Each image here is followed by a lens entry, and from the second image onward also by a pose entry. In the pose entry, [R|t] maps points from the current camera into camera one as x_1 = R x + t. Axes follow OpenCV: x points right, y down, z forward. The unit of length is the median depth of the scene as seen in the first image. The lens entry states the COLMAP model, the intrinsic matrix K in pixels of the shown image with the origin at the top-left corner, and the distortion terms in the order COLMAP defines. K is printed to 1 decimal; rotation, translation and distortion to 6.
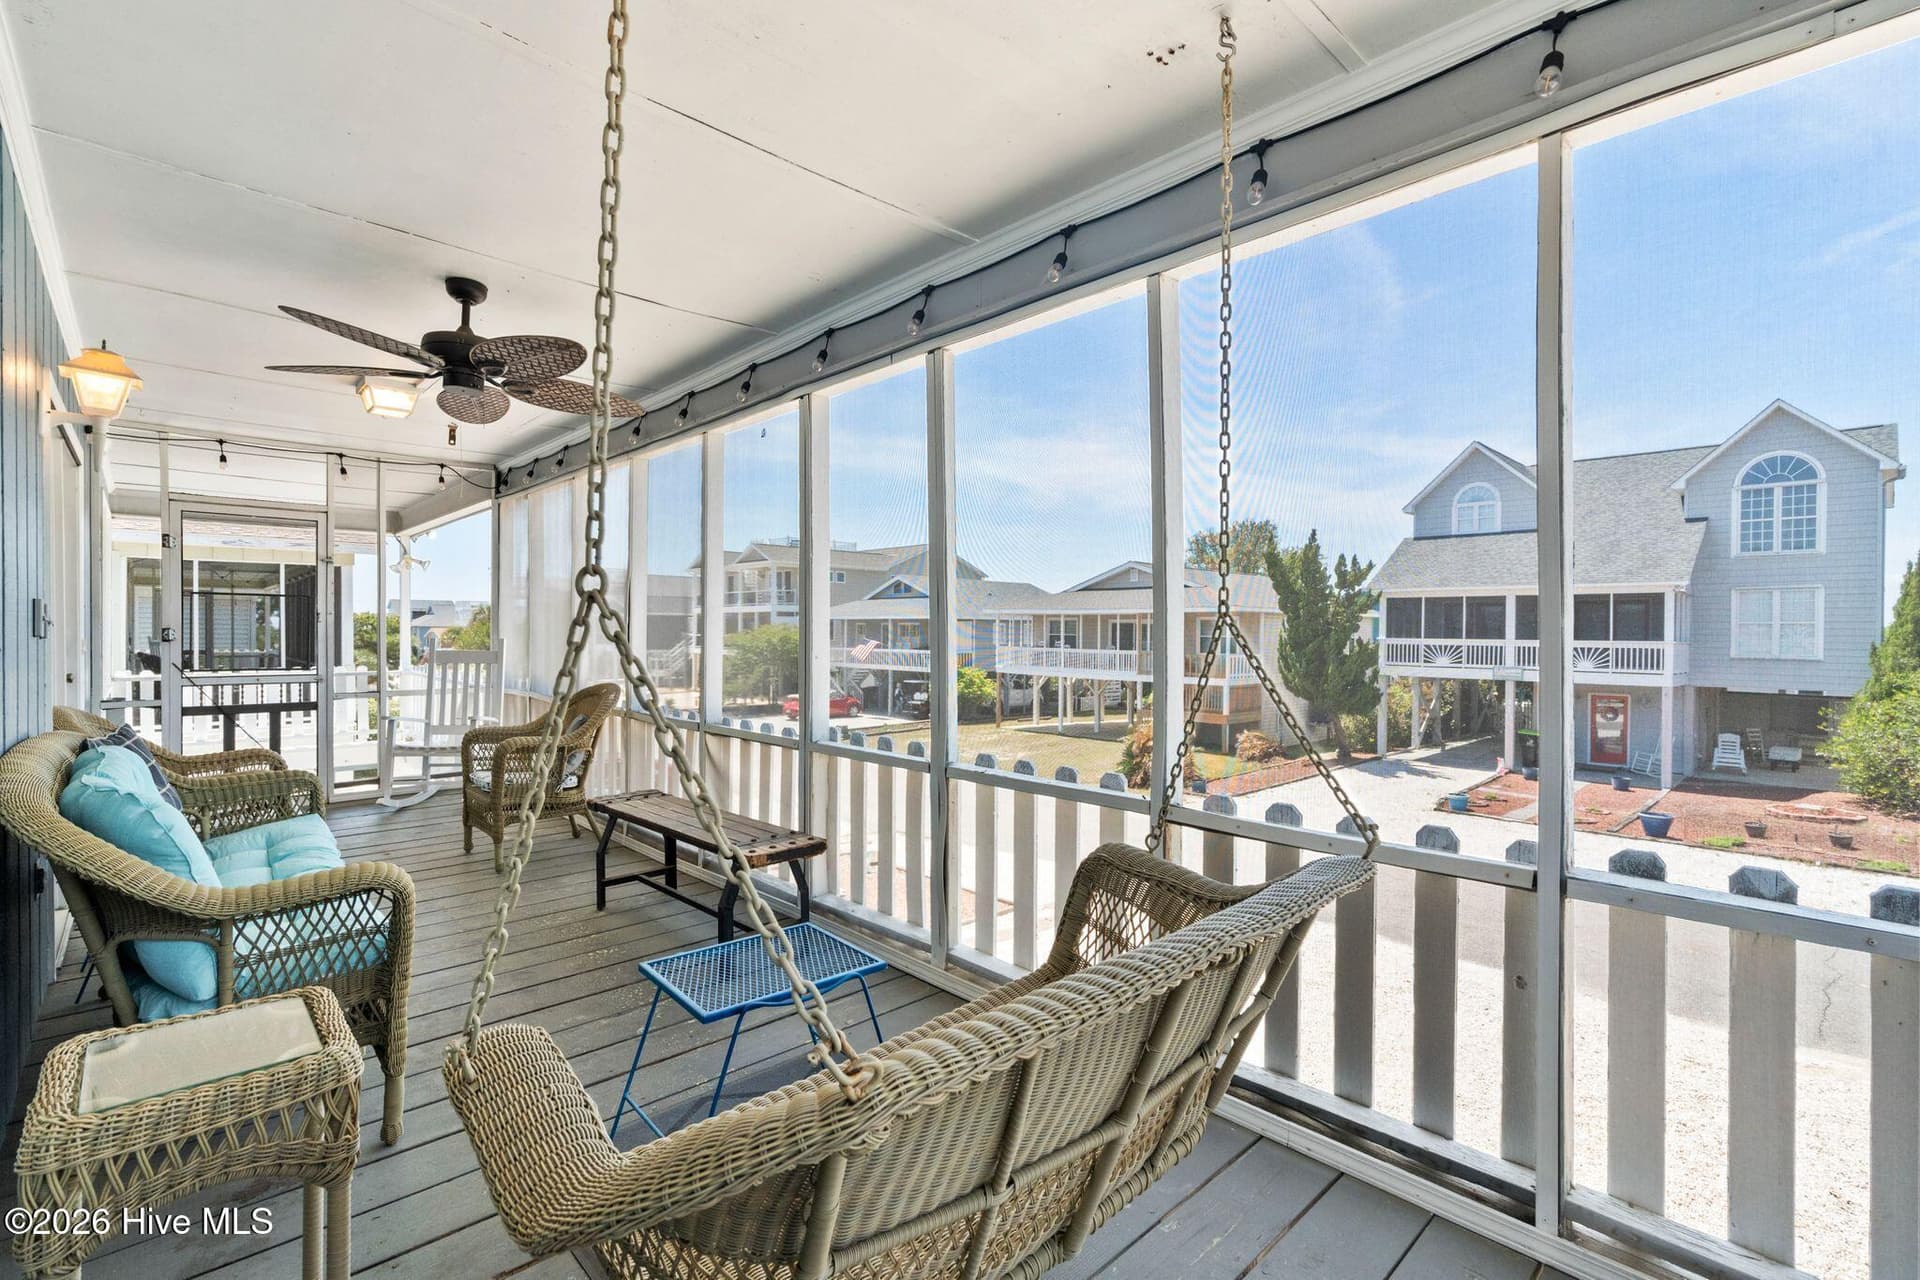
lens RADIAL K [[847.7, 0, 956.6], [0, 847.7, 627.8], [0, 0, 1]] dist [-0.034618, 0.003397]
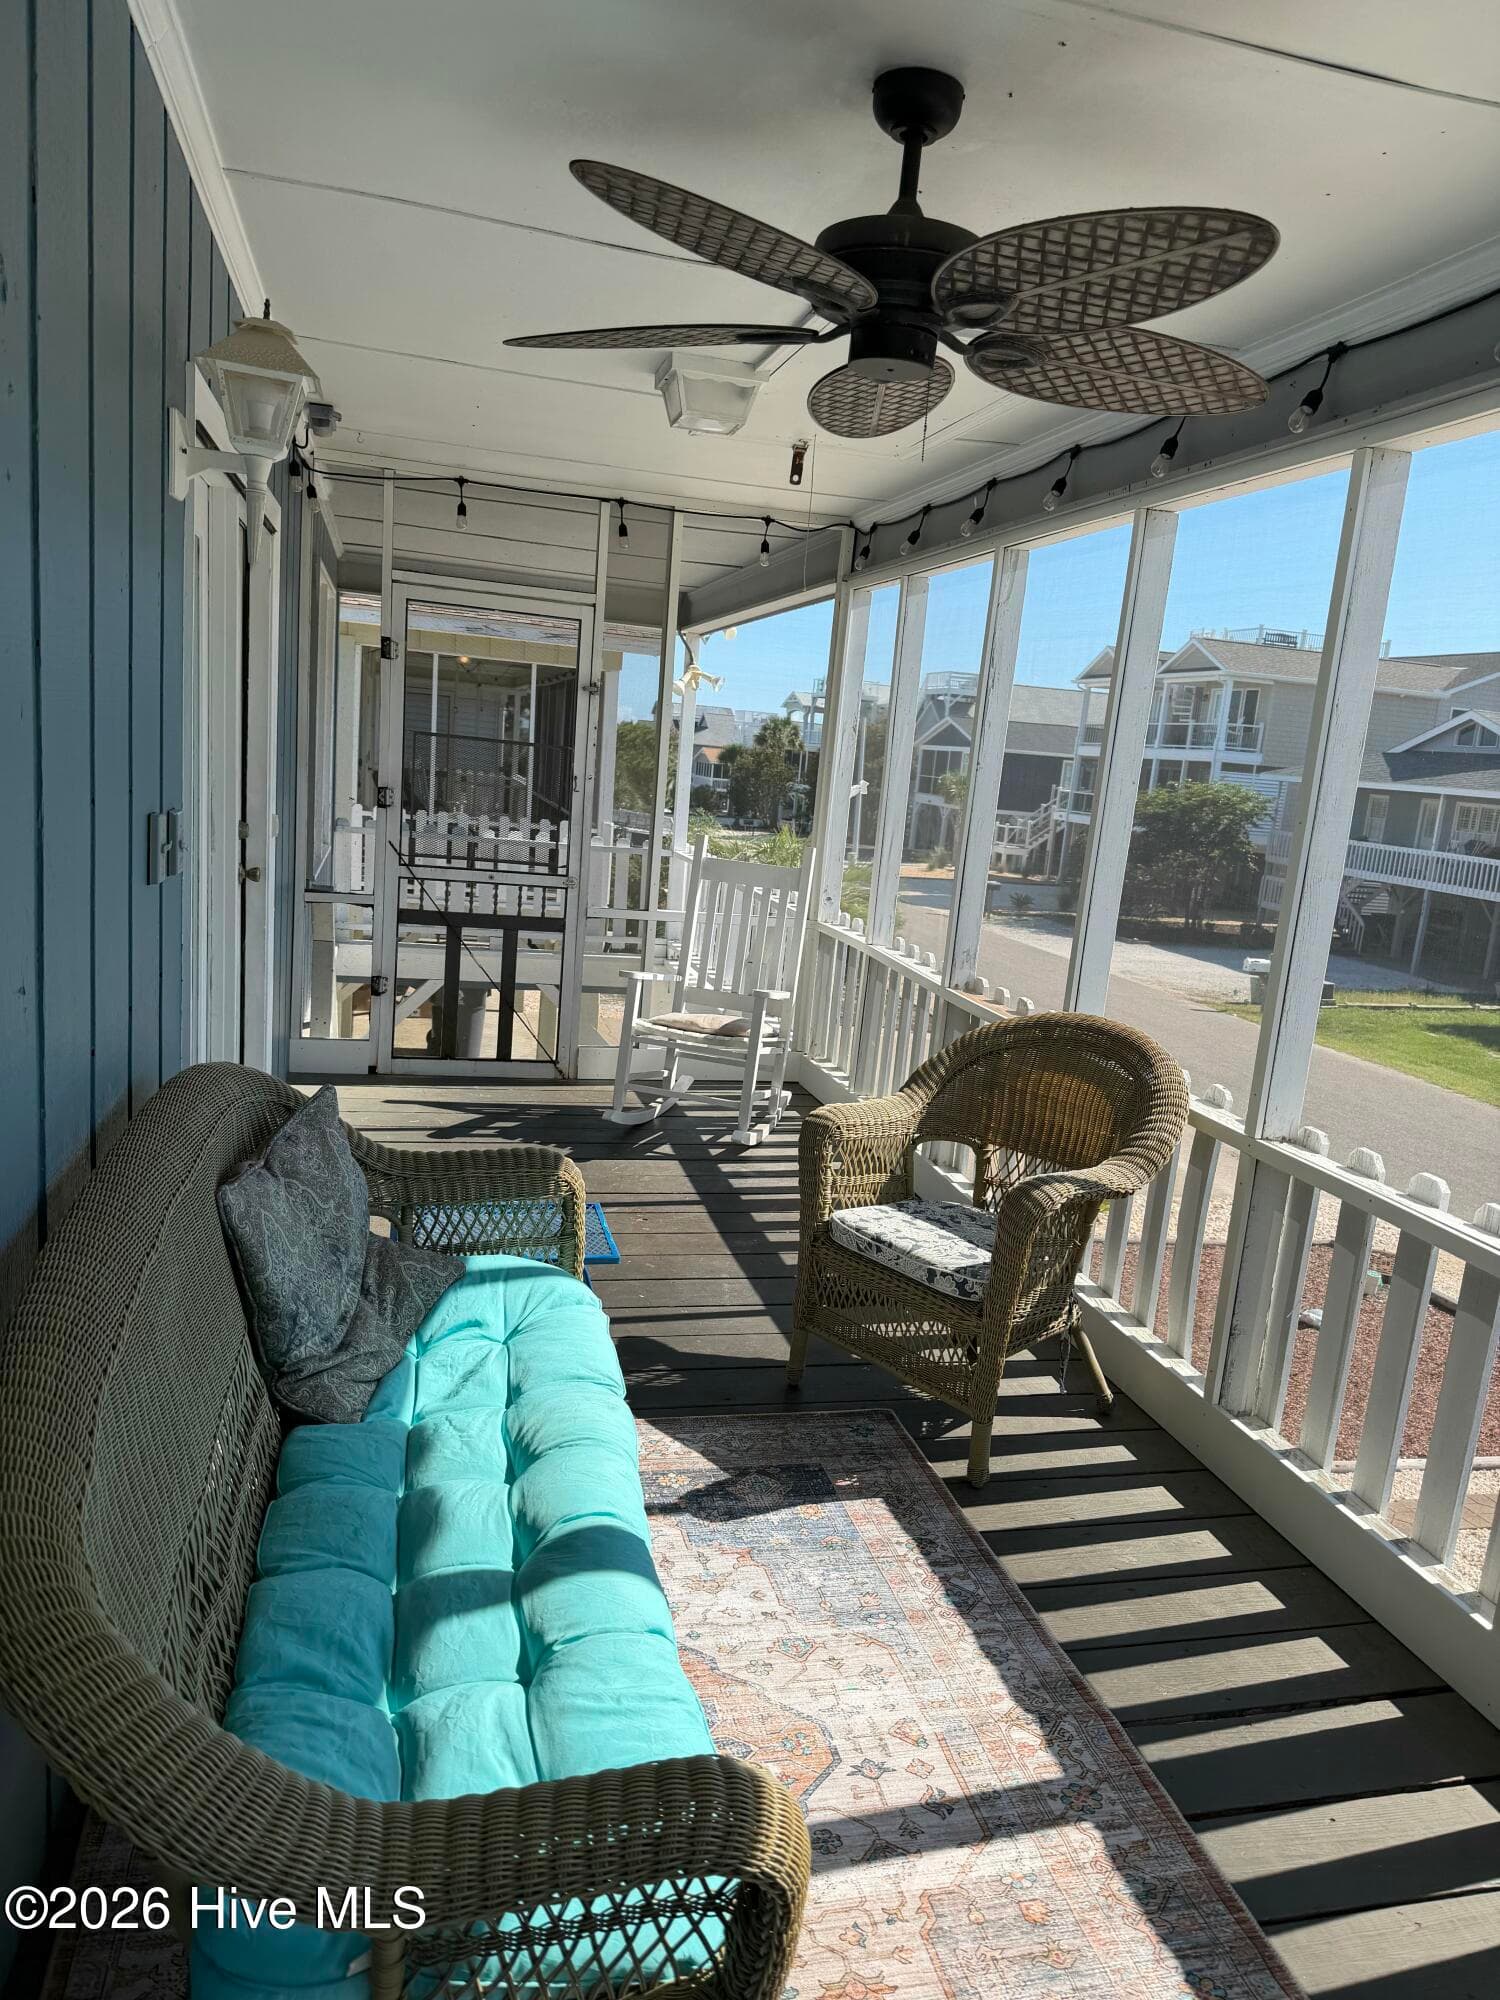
lens RADIAL K [[1351.0, 0, 741.2], [0, 1351.0, 1006.4], [0, 0, 1]] dist [0.020110, -0.029672]
pose [[0.859487, 0.165079, -0.483767, -0.046546], [-0.080202, 0.978245, 0.191321, -0.015940], [0.504826, -0.125639, 0.854029, 0.057782]]
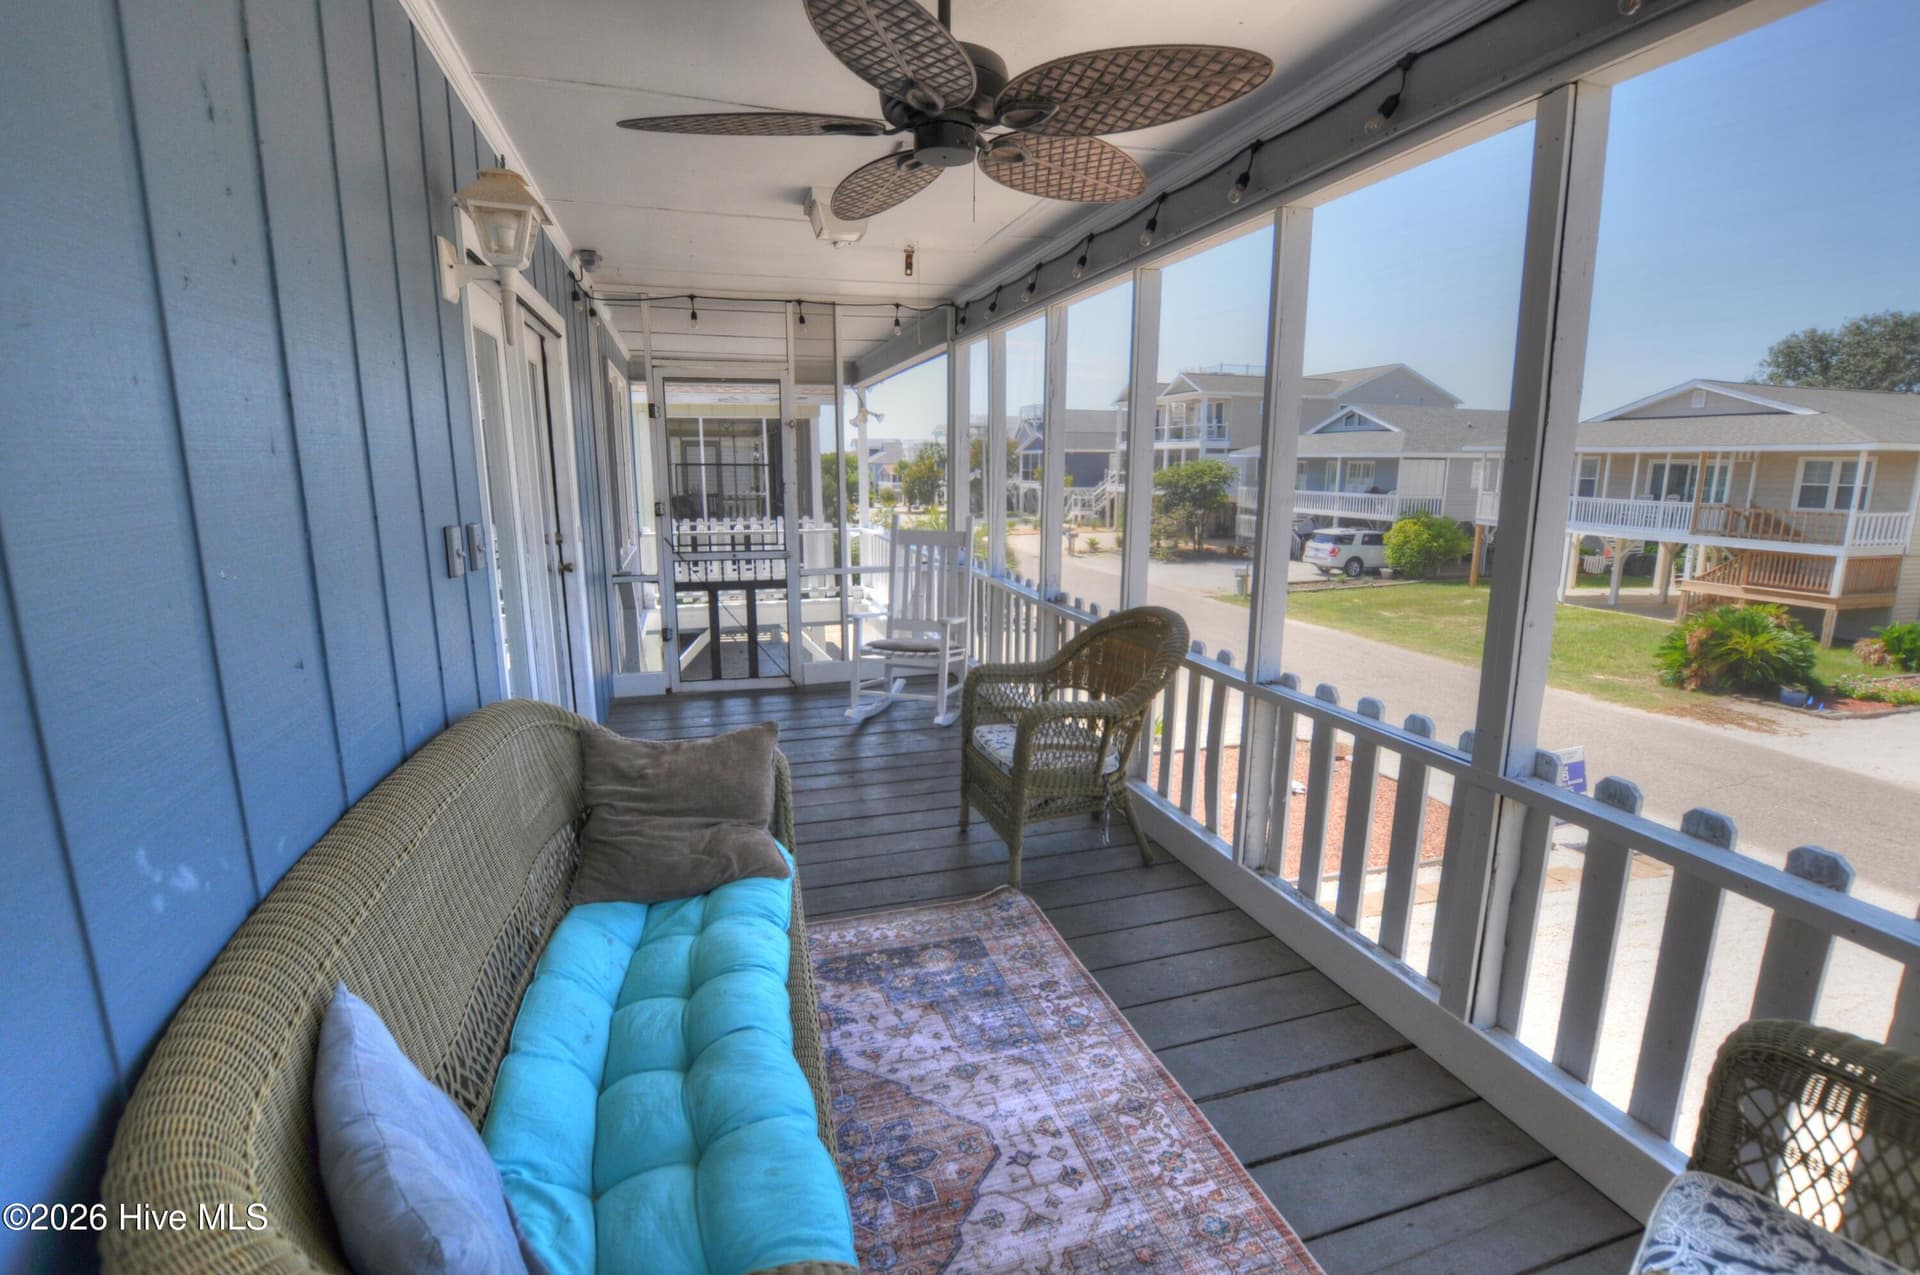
lens RADIAL K [[847.7, 0, 963.4], [0, 847.7, 631.8], [0, 0, 1]] dist [-0.034618, 0.003397]
pose [[0.892066, 0.085745, -0.443696, -0.049633], [0.004039, 0.980282, 0.197562, -0.012410], [0.451887, -0.178030, 0.874130, 0.074788]]
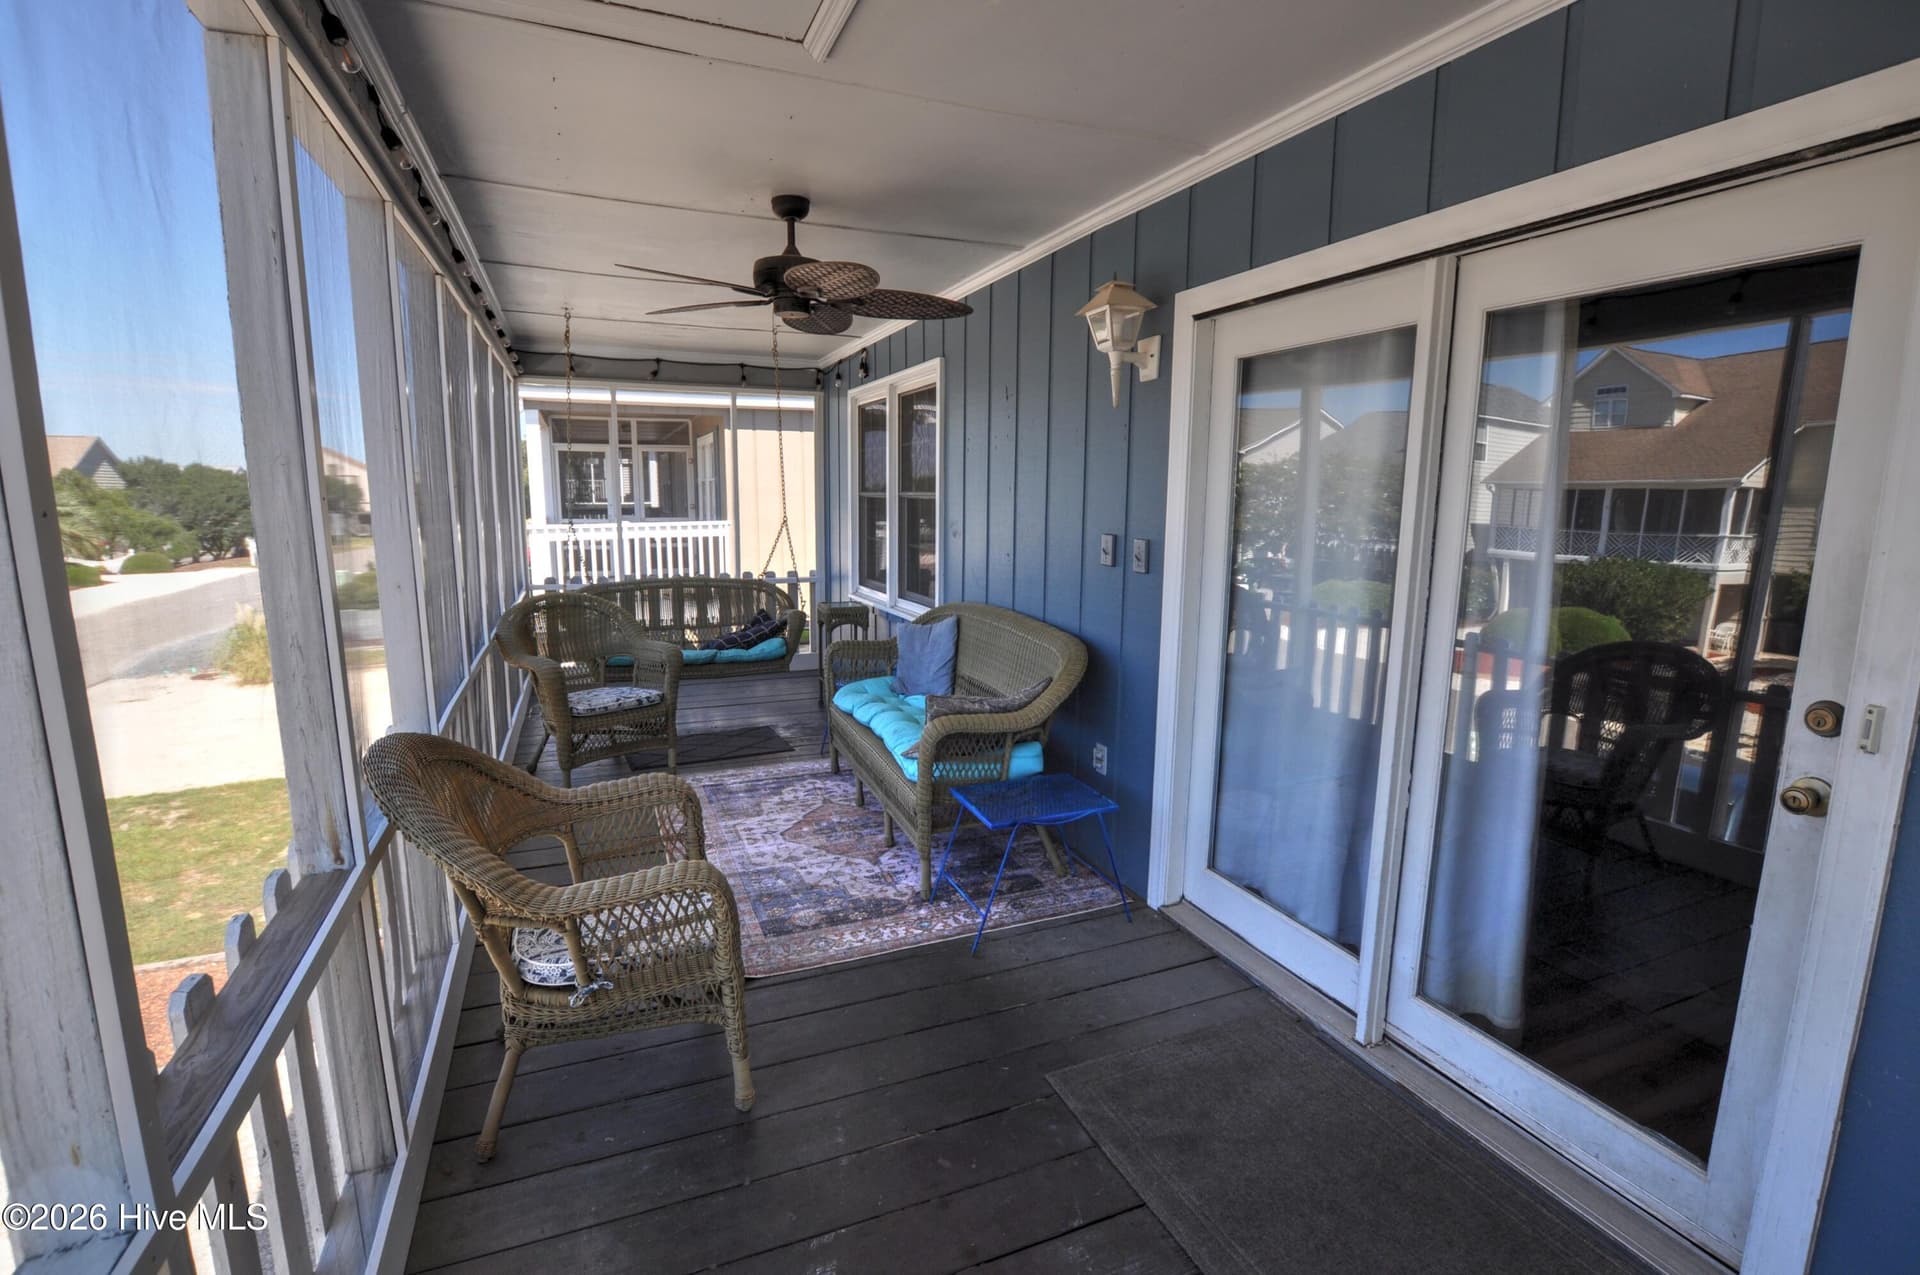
lens RADIAL K [[847.7, 0, 956.5], [0, 847.7, 630.7], [0, 0, 1]] dist [-0.034618, 0.003397]
pose [[-0.934664, -0.069788, 0.348616, -0.194542], [-0.013961, 0.986994, 0.160152, -0.012676], [-0.355259, 0.144821, -0.923482, 0.323433]]
